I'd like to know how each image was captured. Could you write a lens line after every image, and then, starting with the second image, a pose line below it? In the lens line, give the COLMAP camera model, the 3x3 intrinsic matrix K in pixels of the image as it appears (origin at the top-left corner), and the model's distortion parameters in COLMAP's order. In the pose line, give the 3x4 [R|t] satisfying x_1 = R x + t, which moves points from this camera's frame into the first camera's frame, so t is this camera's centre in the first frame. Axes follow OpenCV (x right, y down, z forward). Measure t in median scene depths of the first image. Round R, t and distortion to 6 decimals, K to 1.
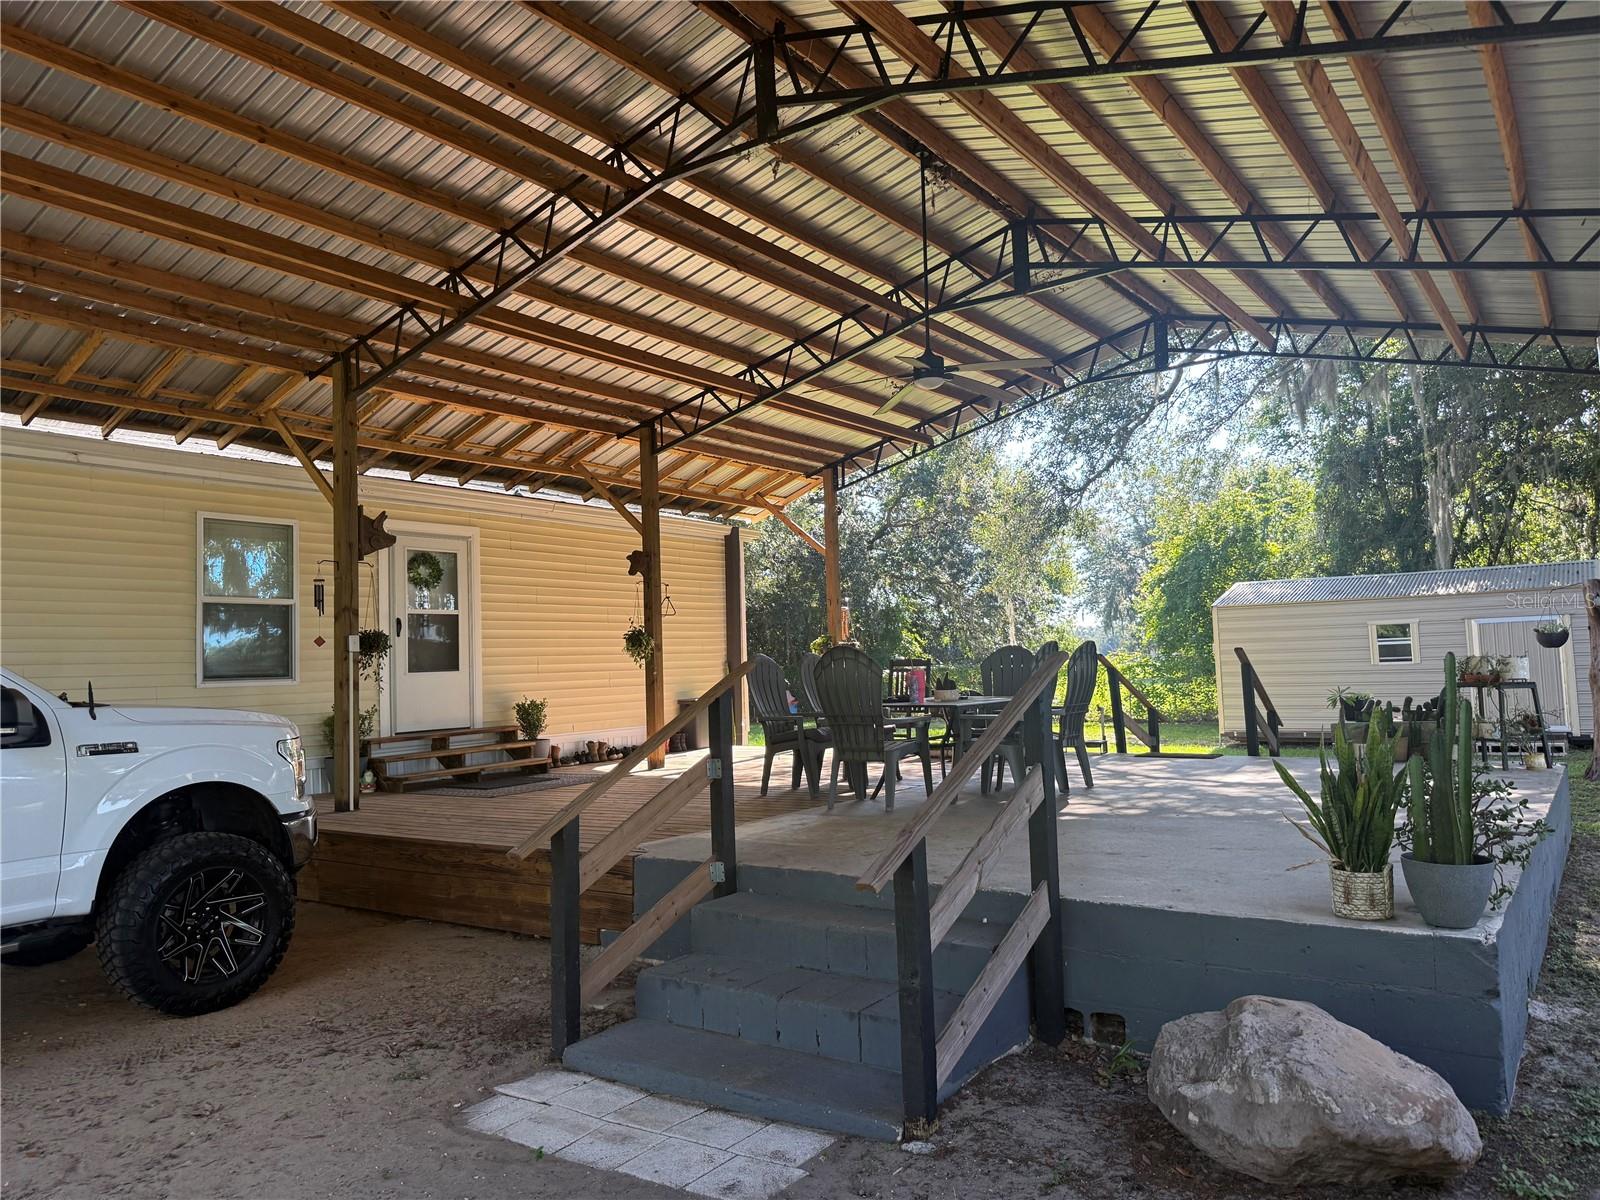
lens RADIAL K [[1125.8, 0, 801.3], [0, 1125.8, 598.5], [0, 0, 1]] dist [0.063231, -0.083583]
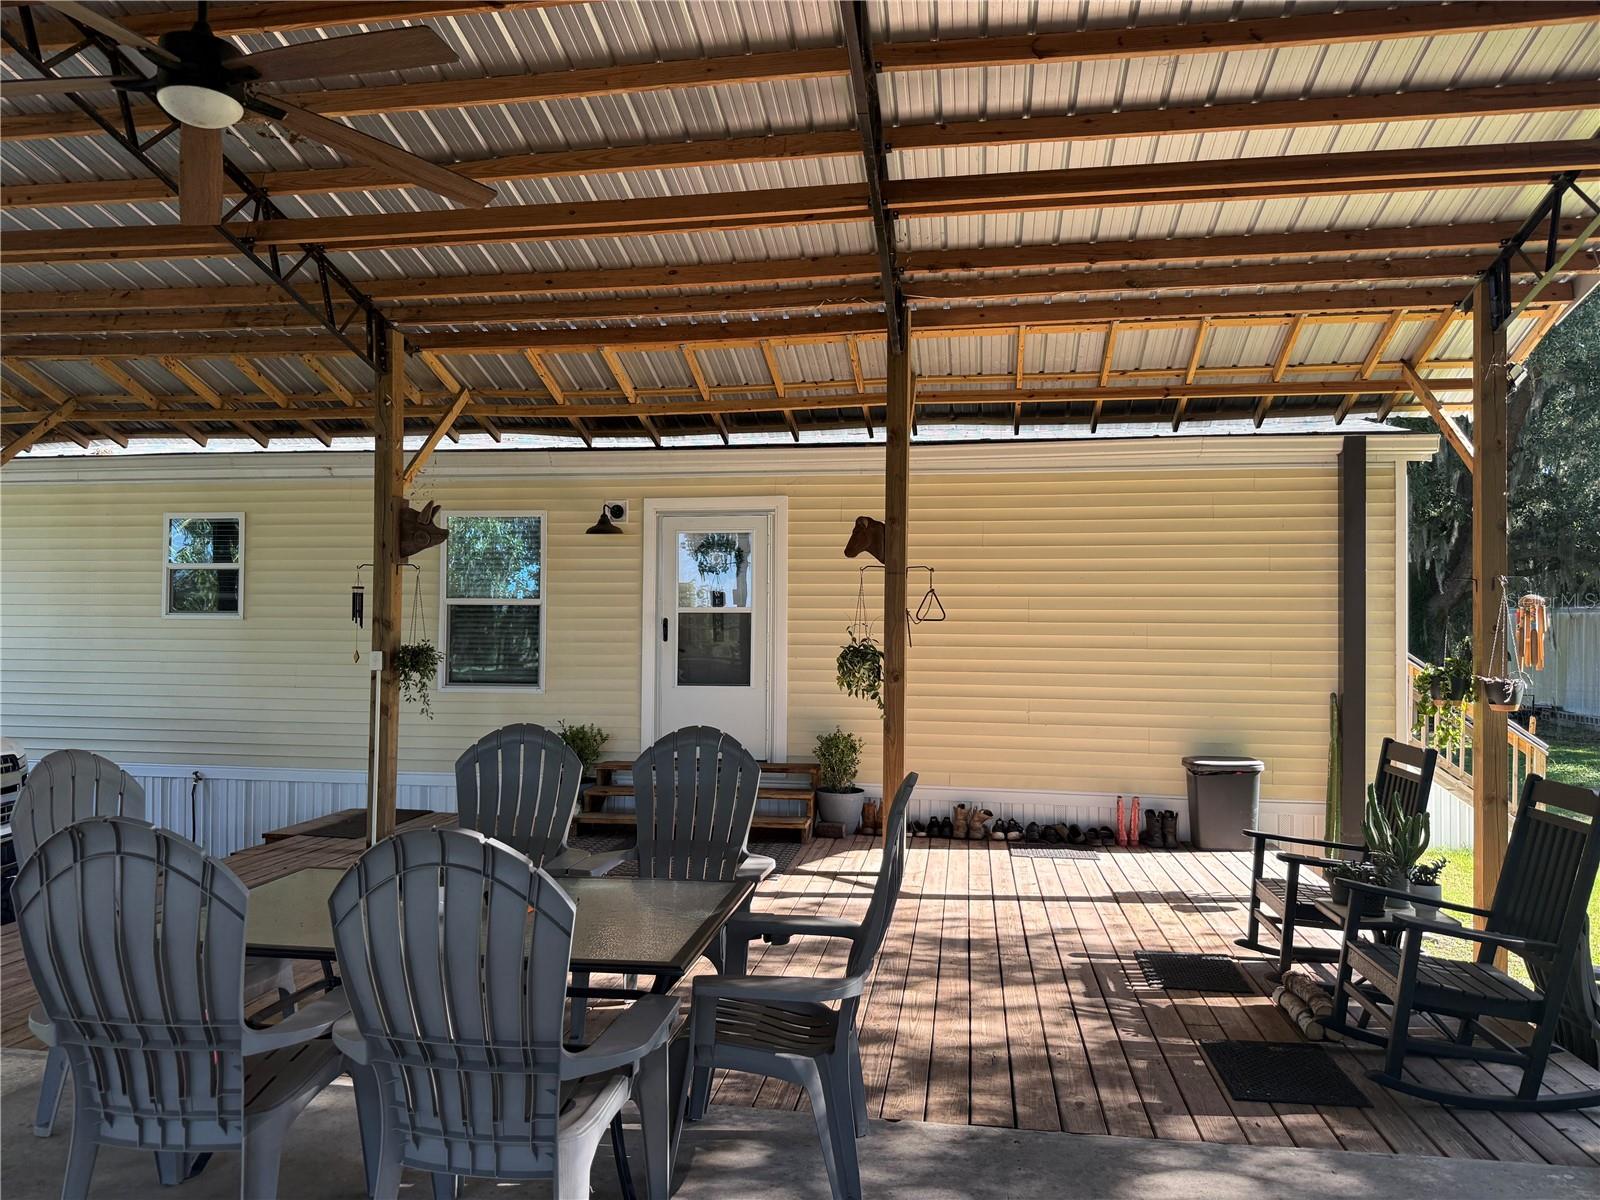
lens RADIAL K [[1125.8, 0, 798.1], [0, 1125.8, 601.7], [0, 0, 1]] dist [0.063231, -0.083583]
pose [[0.436736, 0.016947, -0.899430, 0.442265], [0.033390, 0.998828, 0.035033, -0.021669], [0.898970, -0.045332, 0.435659, 0.795922]]
